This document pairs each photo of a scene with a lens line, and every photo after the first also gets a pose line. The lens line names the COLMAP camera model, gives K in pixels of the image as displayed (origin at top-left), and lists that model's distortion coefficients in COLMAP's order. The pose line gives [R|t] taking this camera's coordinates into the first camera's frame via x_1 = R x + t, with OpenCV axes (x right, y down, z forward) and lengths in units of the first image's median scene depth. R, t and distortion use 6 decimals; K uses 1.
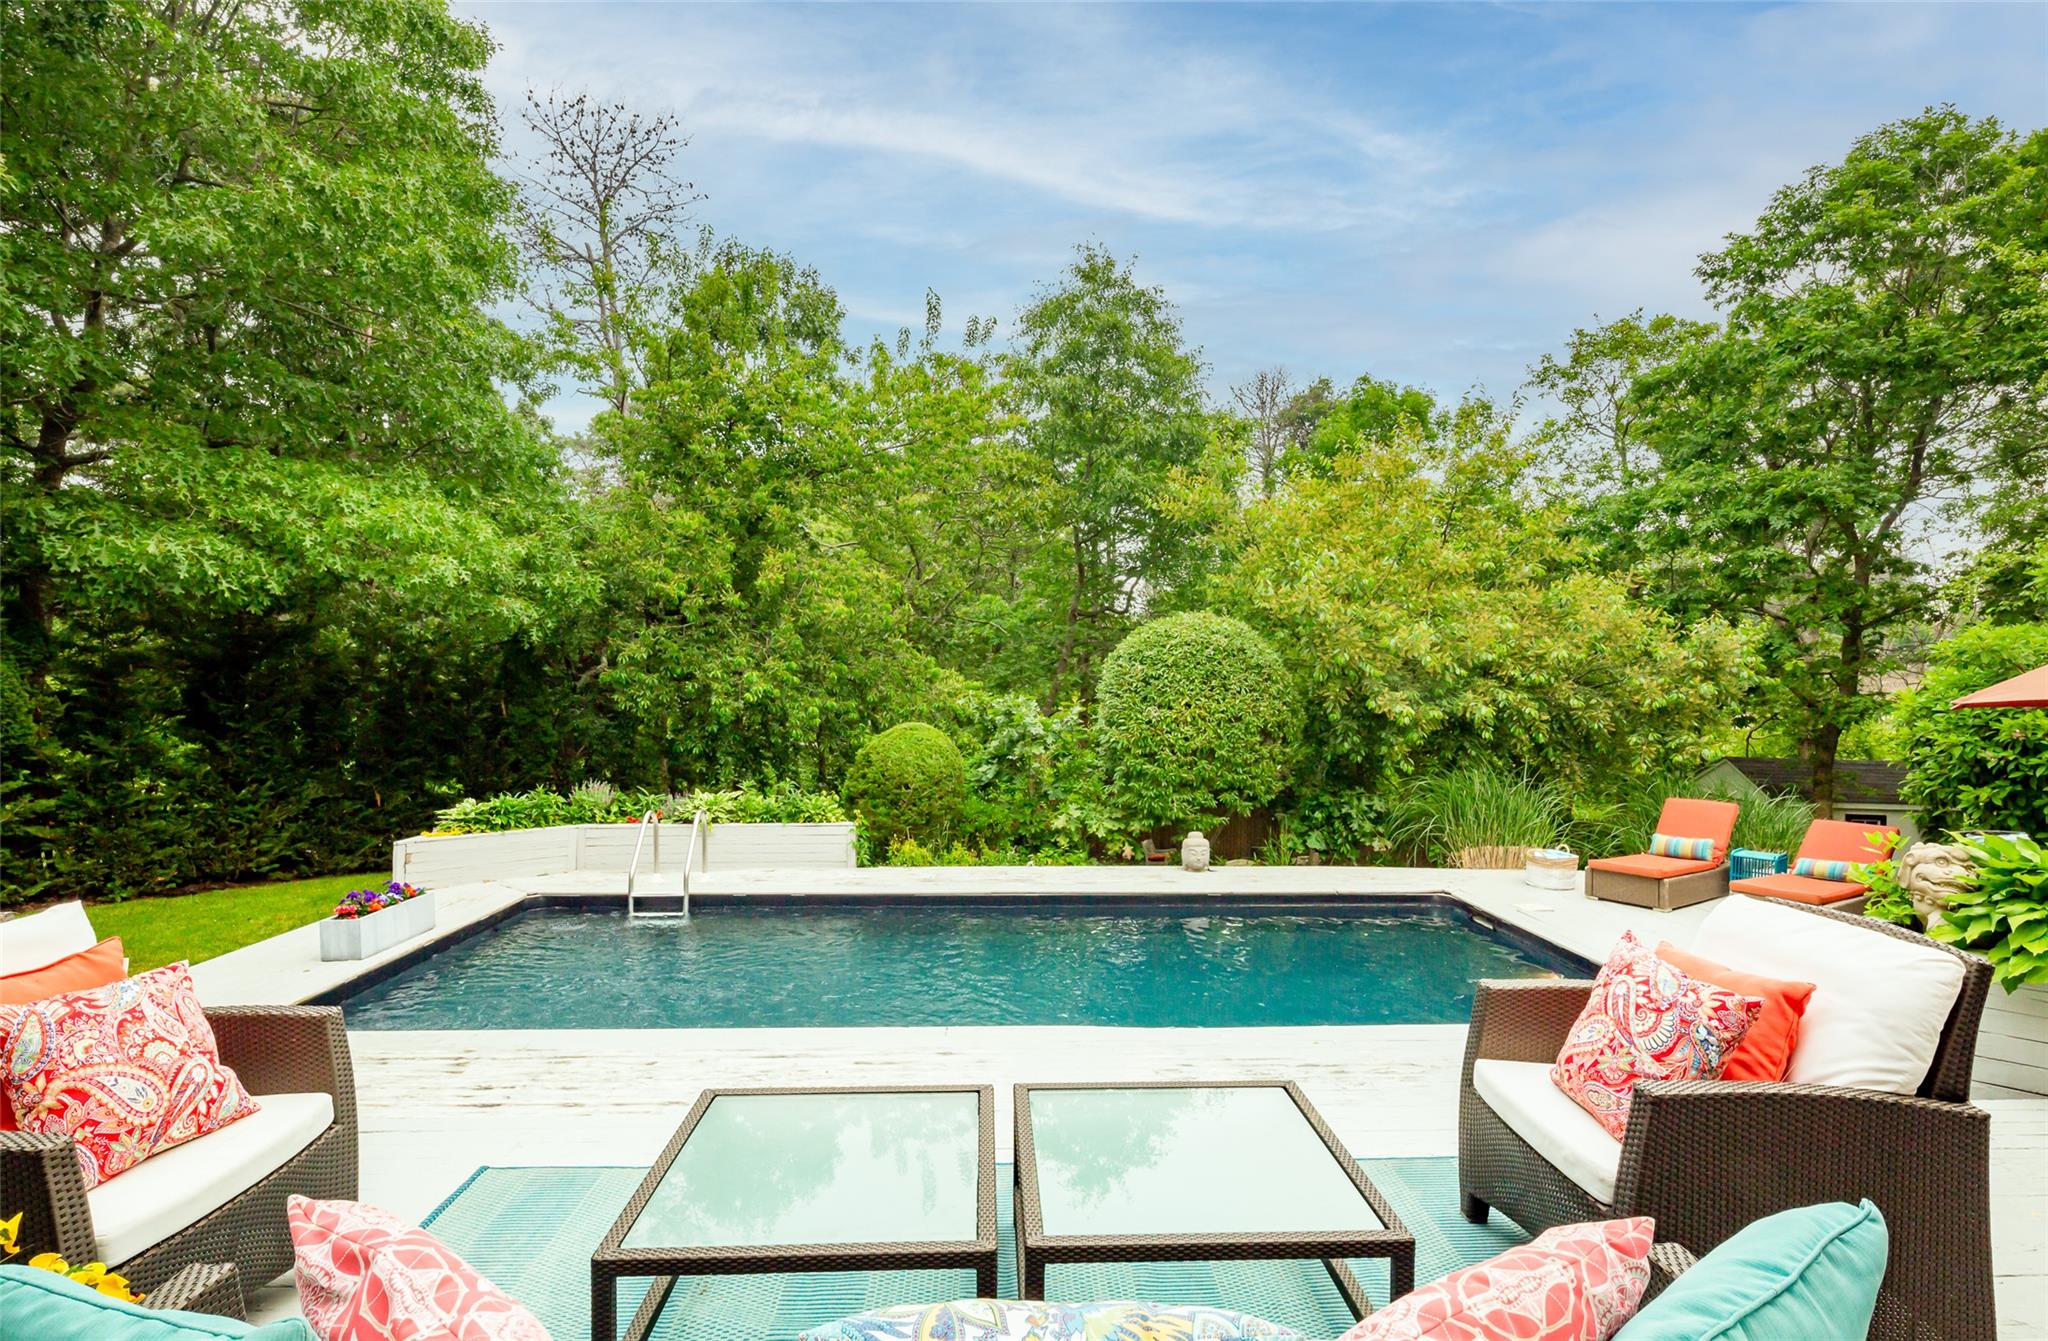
lens RADIAL K [[989.3, 0, 1027.1], [0, 989.3, 682.3], [0, 0, 1]] dist [0.003207, -0.000390]
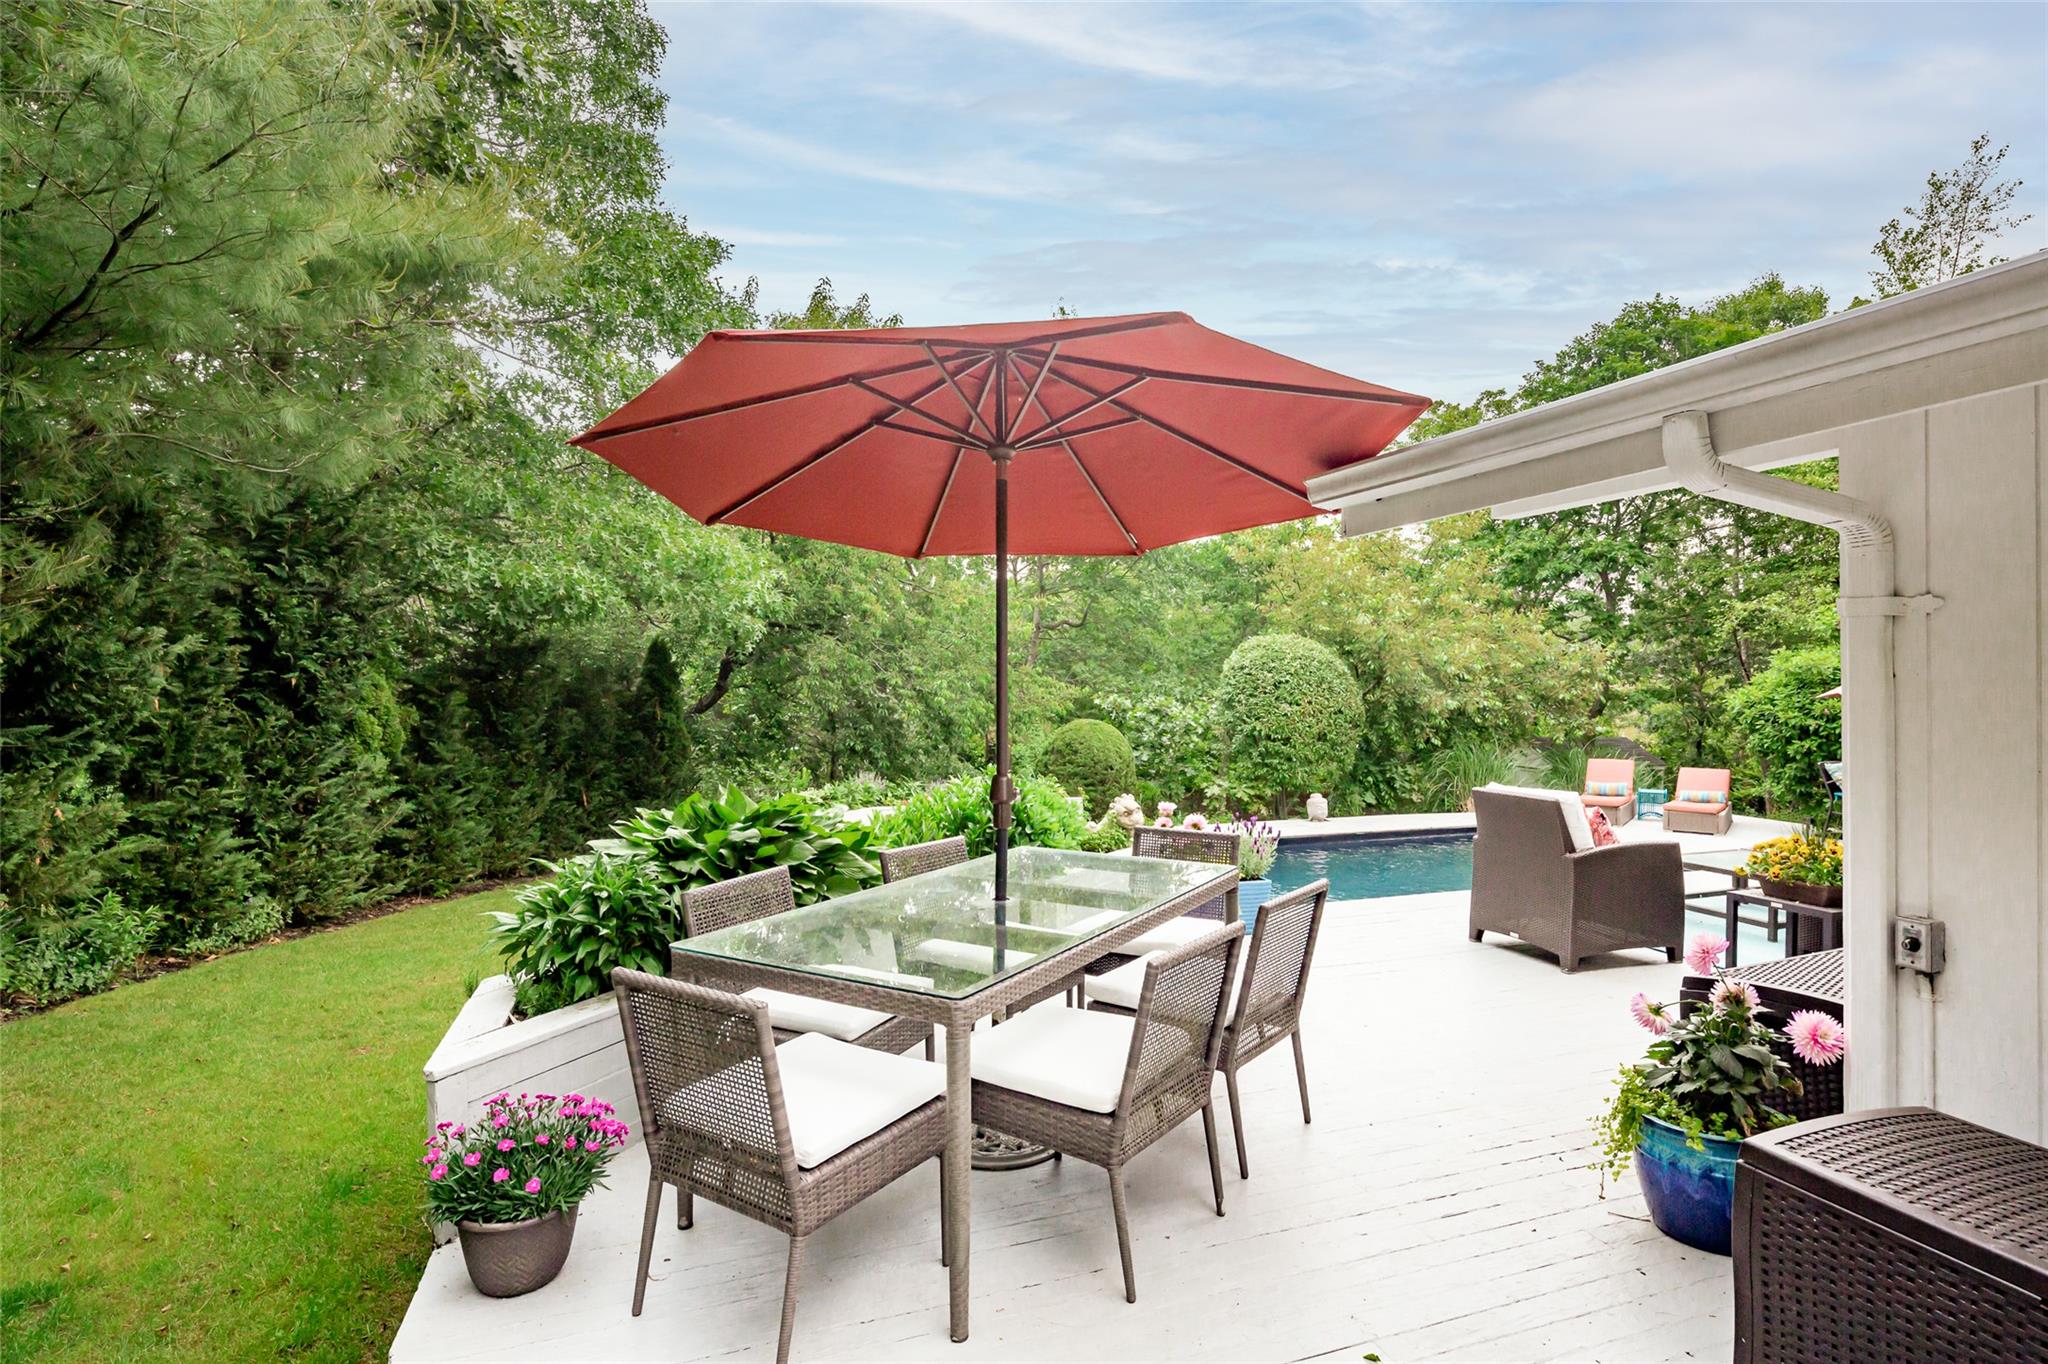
lens RADIAL K [[991.2, 0, 1029.6], [0, 991.2, 672.6], [0, 0, 1]] dist [-0.000805, -0.001565]
pose [[0.957163, -0.003619, 0.289526, -0.596825], [0.007121, 0.999914, -0.011046, -0.006109], [-0.289461, 0.012635, 0.957107, -0.212095]]
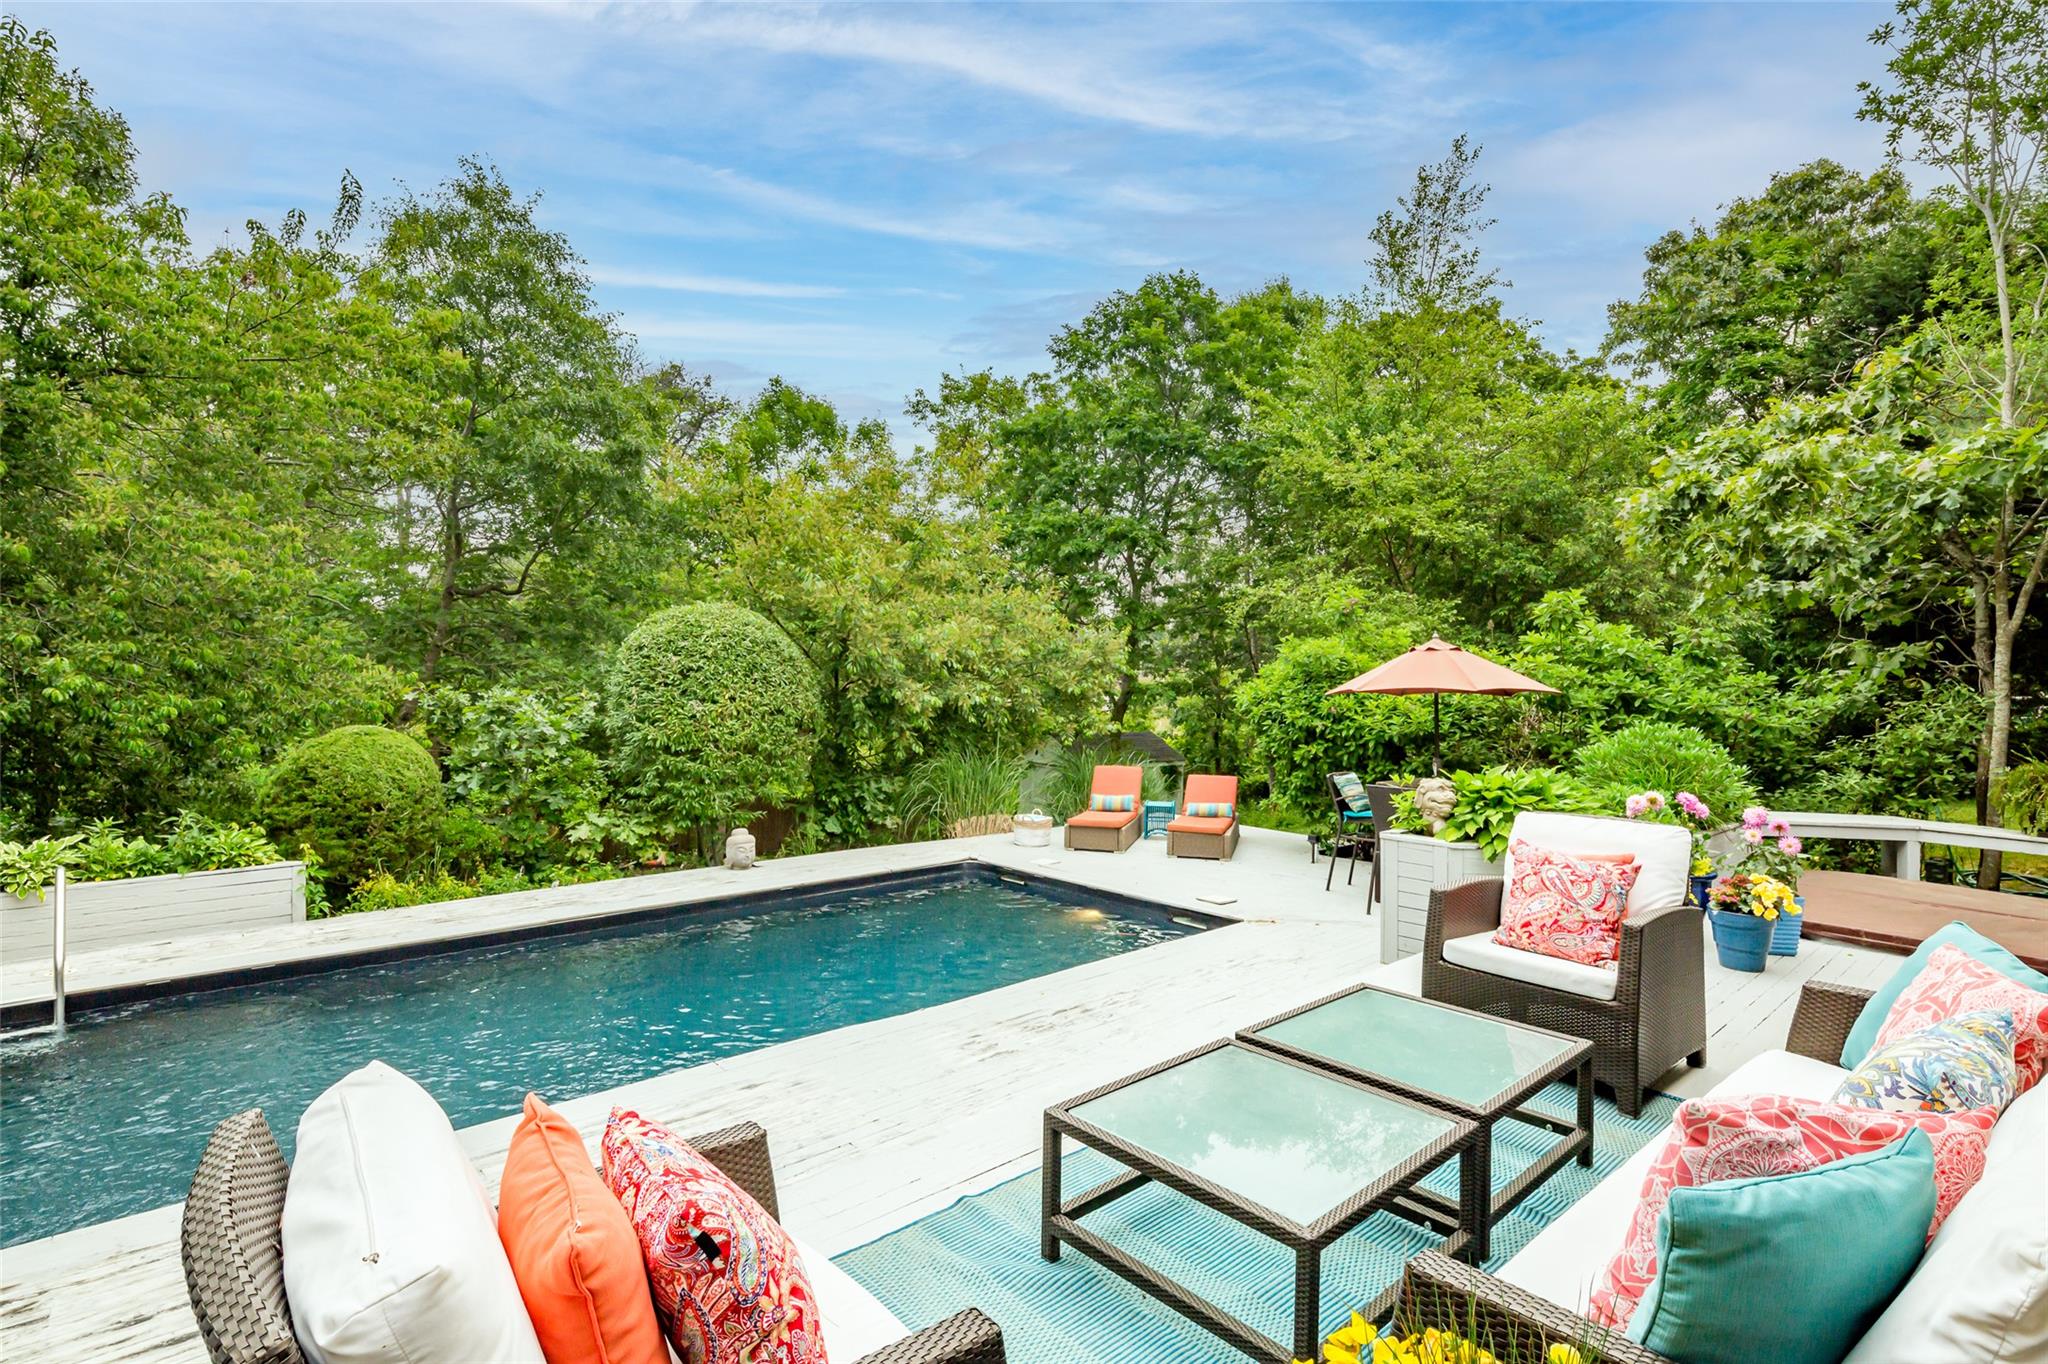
lens RADIAL K [[991.2, 0, 1029.6], [0, 991.2, 672.6], [0, 0, 1]] dist [-0.000805, -0.001565]
pose [[0.767745, 0.002845, 0.640749, -0.227856], [-0.002991, 0.999995, -0.000857, -0.002220], [-0.640748, -0.001258, 0.767750, 0.066851]]
